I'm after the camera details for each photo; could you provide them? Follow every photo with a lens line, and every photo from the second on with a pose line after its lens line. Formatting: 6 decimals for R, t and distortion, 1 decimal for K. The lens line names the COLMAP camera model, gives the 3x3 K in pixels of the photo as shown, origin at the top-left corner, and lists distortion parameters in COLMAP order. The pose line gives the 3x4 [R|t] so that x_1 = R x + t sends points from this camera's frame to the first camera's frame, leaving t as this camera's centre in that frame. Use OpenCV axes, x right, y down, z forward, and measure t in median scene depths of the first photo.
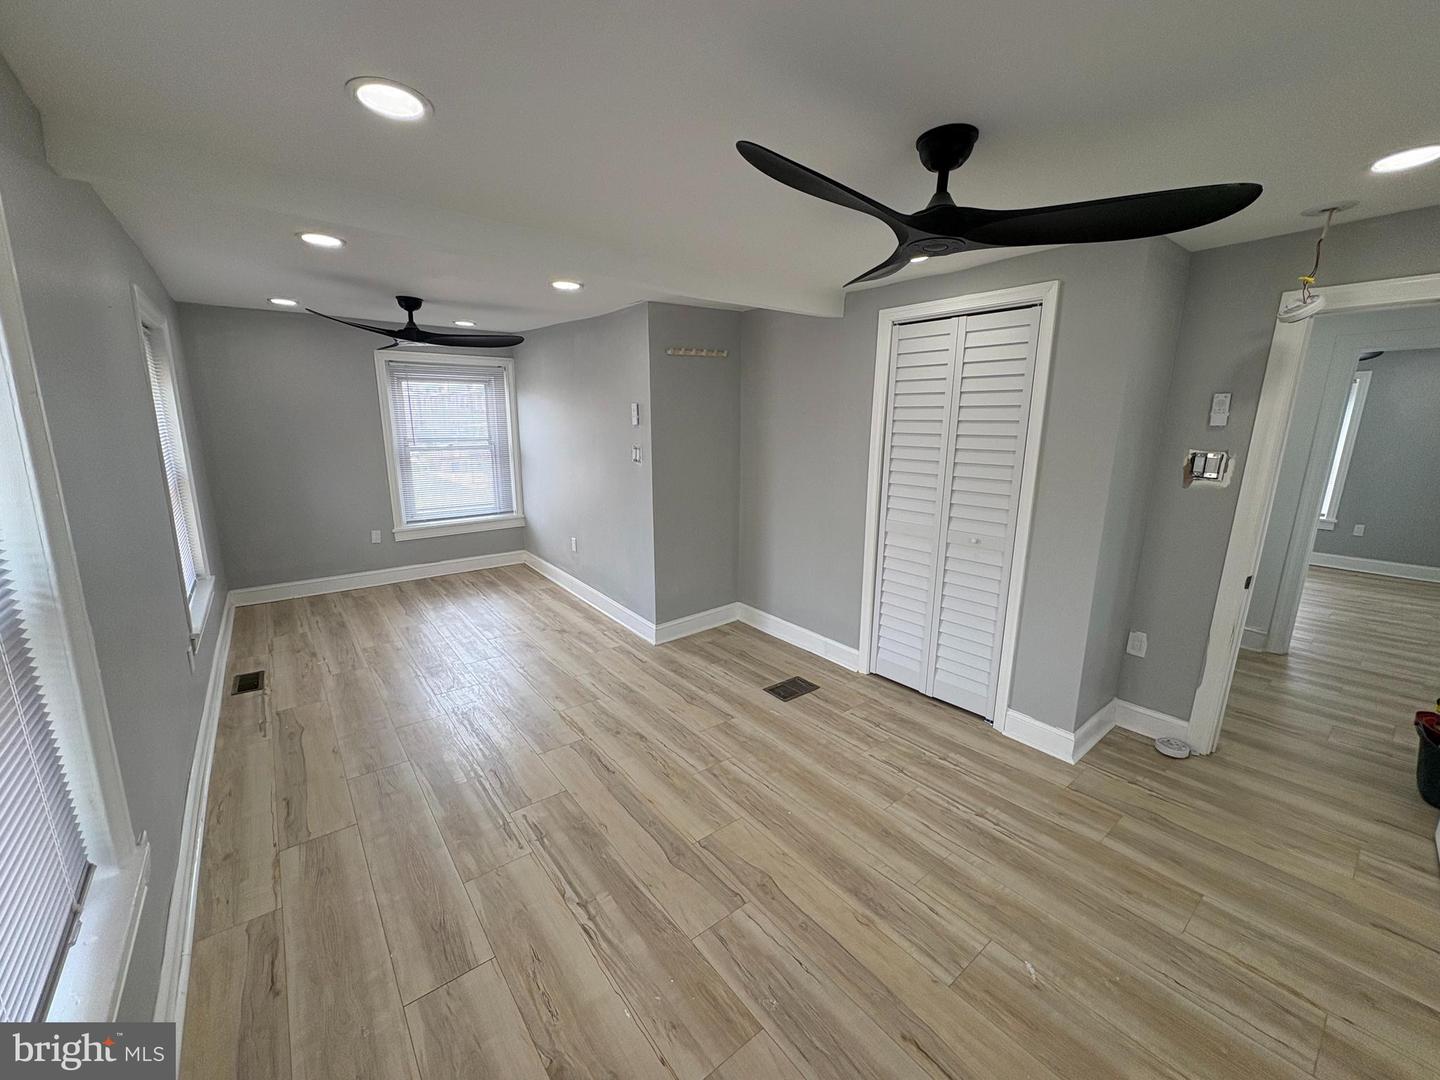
lens RADIAL K [[576.5, 0, 718.6], [0, 576.5, 541.5], [0, 0, 1]] dist [0.001066, -0.000253]
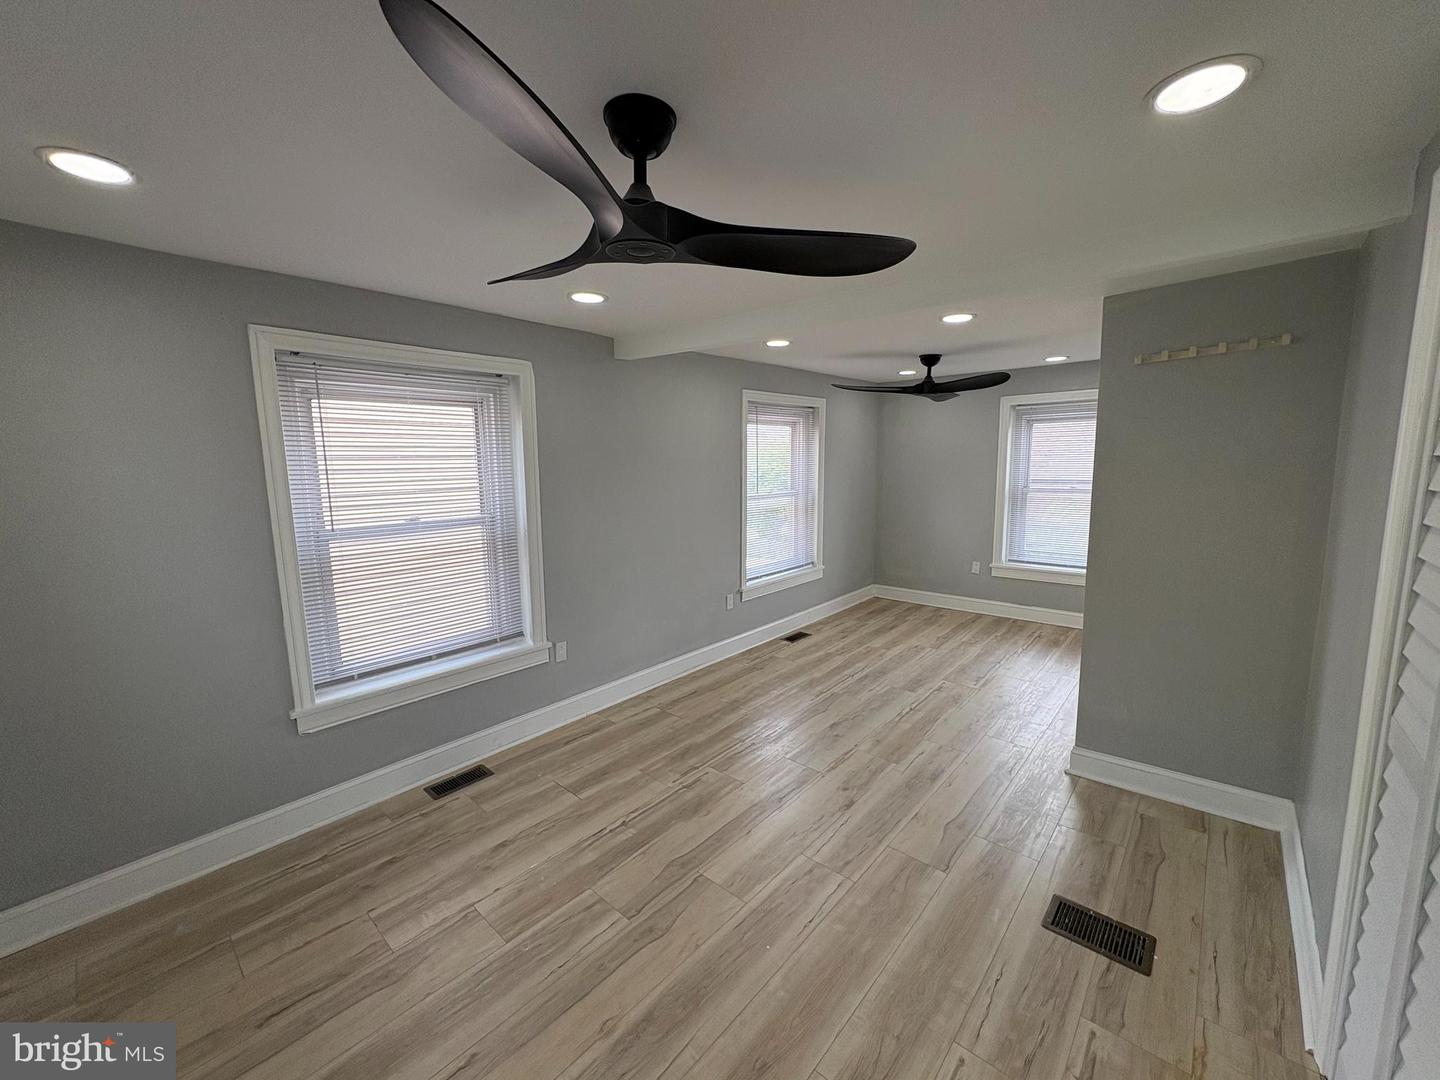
lens RADIAL K [[576.5, 0, 718.6], [0, 576.5, 541.5], [0, 0, 1]] dist [0.001066, -0.000253]
pose [[0.165791, 0.128837, -0.977709, 0.568706], [-0.193397, 0.976425, 0.095874, -0.099377], [0.967011, 0.173191, 0.186799, 0.473451]]
